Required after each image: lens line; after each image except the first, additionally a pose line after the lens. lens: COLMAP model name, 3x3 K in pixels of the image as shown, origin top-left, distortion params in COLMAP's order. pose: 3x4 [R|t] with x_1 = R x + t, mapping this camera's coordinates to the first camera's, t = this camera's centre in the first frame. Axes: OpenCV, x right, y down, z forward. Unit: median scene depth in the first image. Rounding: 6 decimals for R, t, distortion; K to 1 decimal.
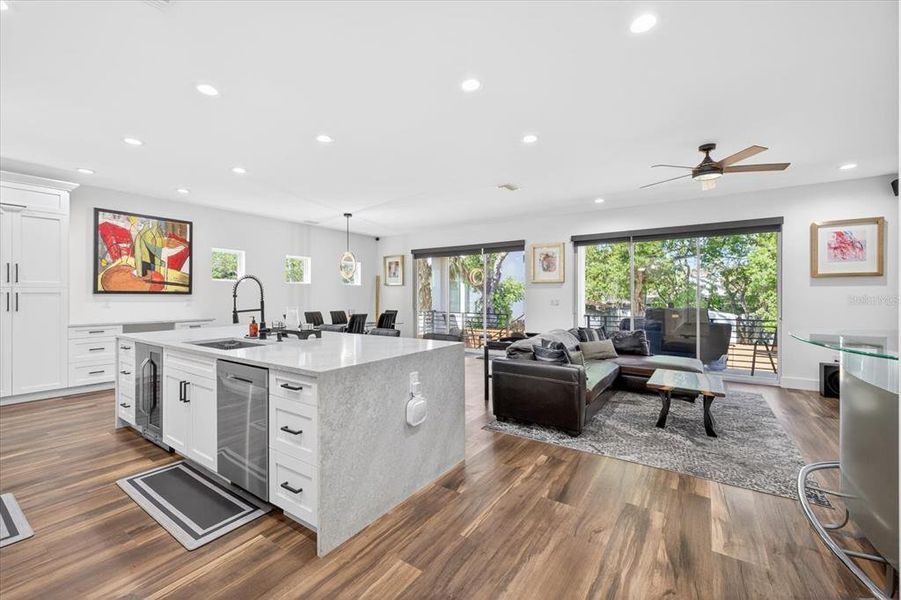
lens RADIAL K [[379.2, 0, 447.3], [0, 379.2, 292.2], [0, 0, 1]] dist [0.009507, -0.000801]
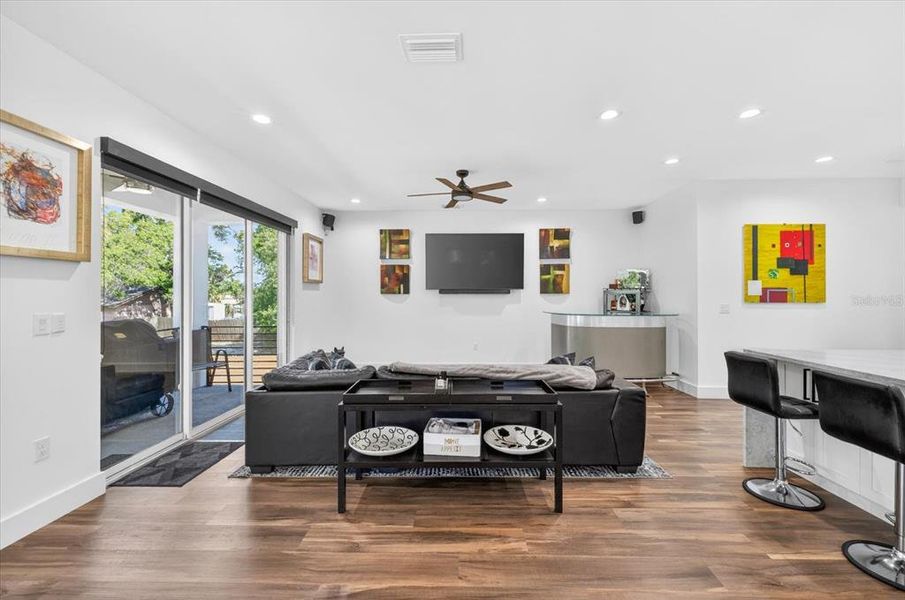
lens RADIAL K [[380.9, 0, 456.4], [0, 380.9, 294.4], [0, 0, 1]] dist [0.009507, -0.000801]
pose [[-0.548214, 0.003555, 0.836331, -0.193671], [-0.007062, 0.999936, -0.008880, 0.002702], [-0.836308, -0.010774, -0.548153, 1.115180]]
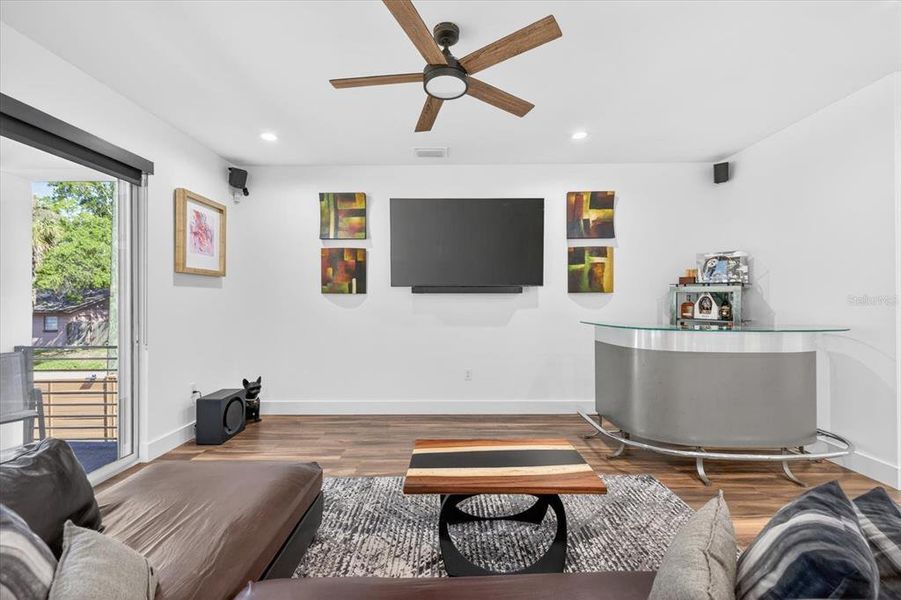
lens RADIAL K [[379.2, 0, 451.0], [0, 379.2, 295.8], [0, 0, 1]] dist [0.009507, -0.000801]
pose [[-0.562345, 0.010005, 0.826842, 0.146319], [-0.005109, 0.999866, -0.015574, 0.007286], [-0.826887, -0.012982, -0.562218, 0.878979]]
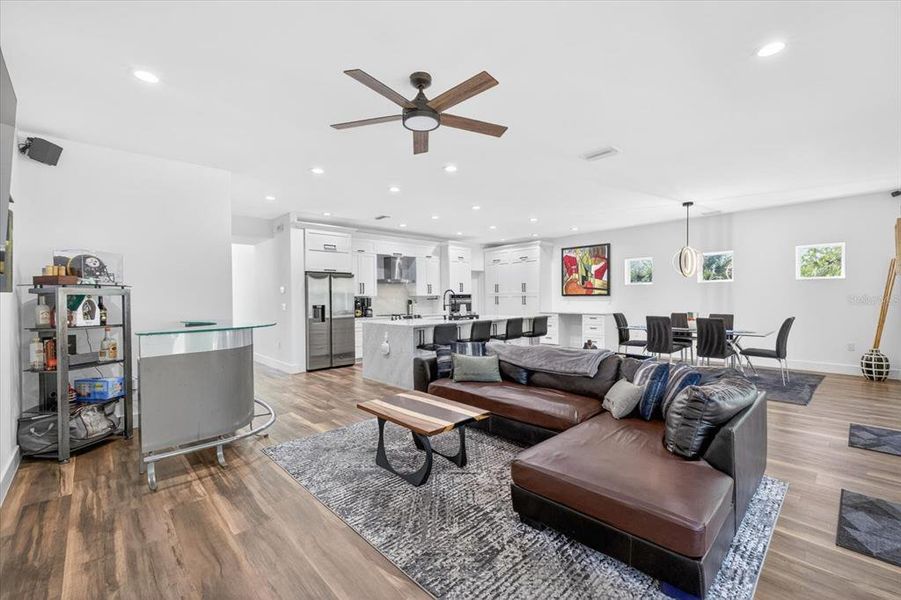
lens RADIAL K [[379.2, 0, 445.8], [0, 379.2, 301.9], [0, 0, 1]] dist [0.009507, -0.000801]
pose [[-0.226084, 0.013414, -0.974015, 0.889279], [0.018339, 0.999787, 0.009512, 0.004142], [0.973935, -0.015712, -0.226282, 0.799260]]
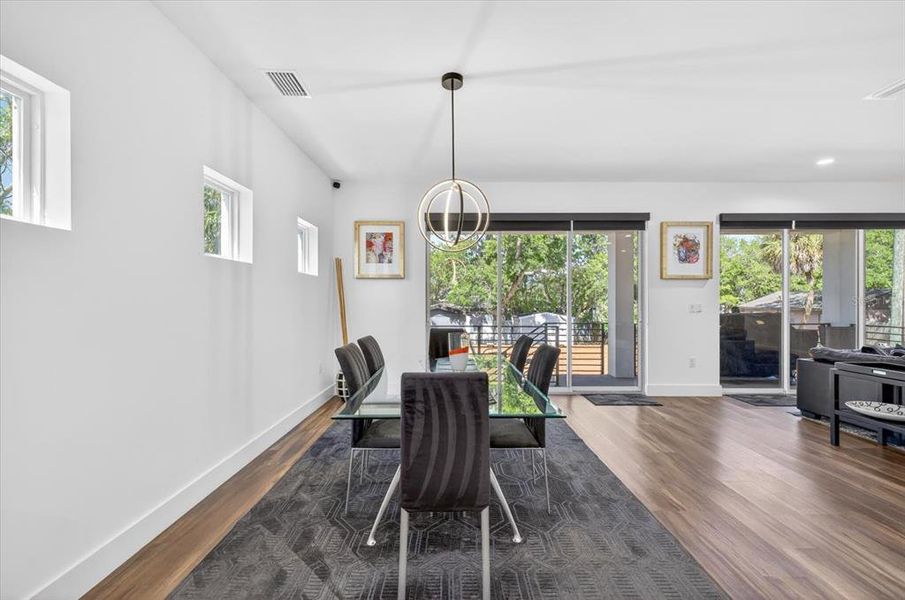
lens RADIAL K [[380.9, 0, 449.2], [0, 380.9, 300.6], [0, 0, 1]] dist [0.009507, -0.000801]
pose [[0.825885, -0.000061, 0.563839, -0.588422], [-0.005810, 0.999946, 0.008619, 0.011670], [-0.563809, -0.010395, 0.825840, 0.846455]]
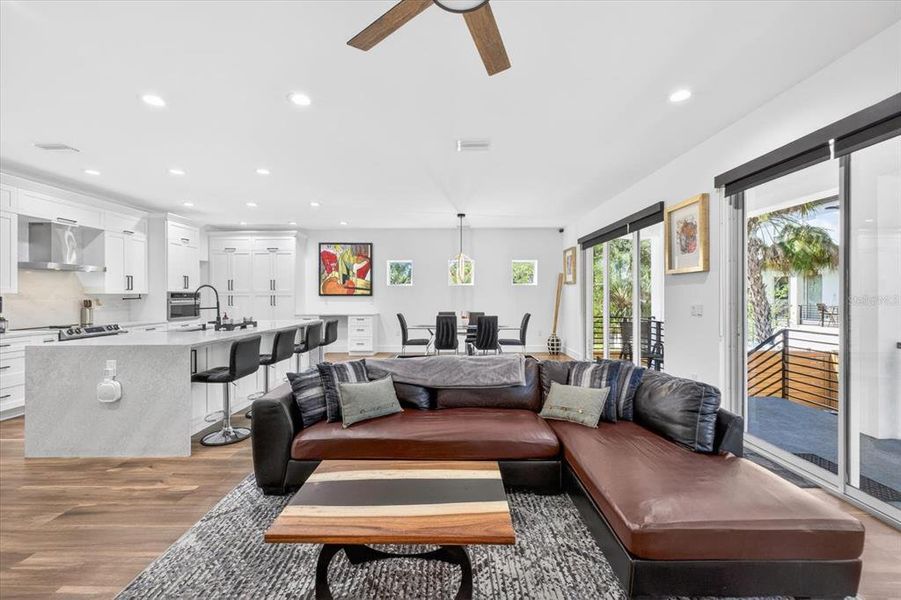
lens RADIAL K [[379.2, 0, 446.4], [0, 379.2, 295.8], [0, 0, 1]] dist [0.009507, -0.000801]
pose [[0.547418, -0.001112, -0.836859, 0.665742], [0.009767, 0.999939, 0.005060, 0.000784], [0.836802, -0.010944, 0.547396, 0.523530]]
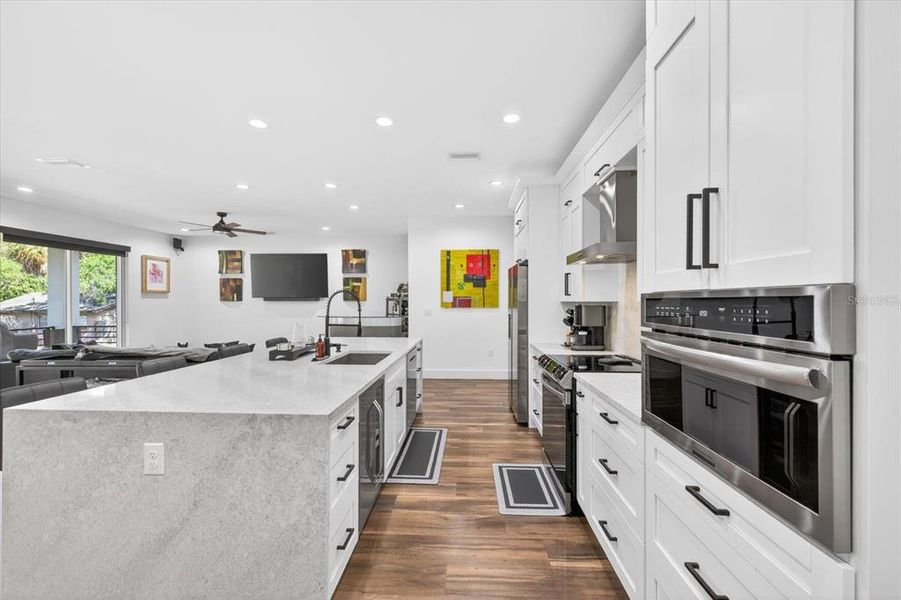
lens RADIAL K [[379.2, 0, 449.3], [0, 379.2, 303.1], [0, 0, 1]] dist [0.009507, -0.000801]
pose [[-0.531509, -0.003738, 0.847044, -0.813725], [-0.005301, 0.999985, 0.001087, -0.006118], [-0.847036, -0.003912, -0.531521, 0.701398]]
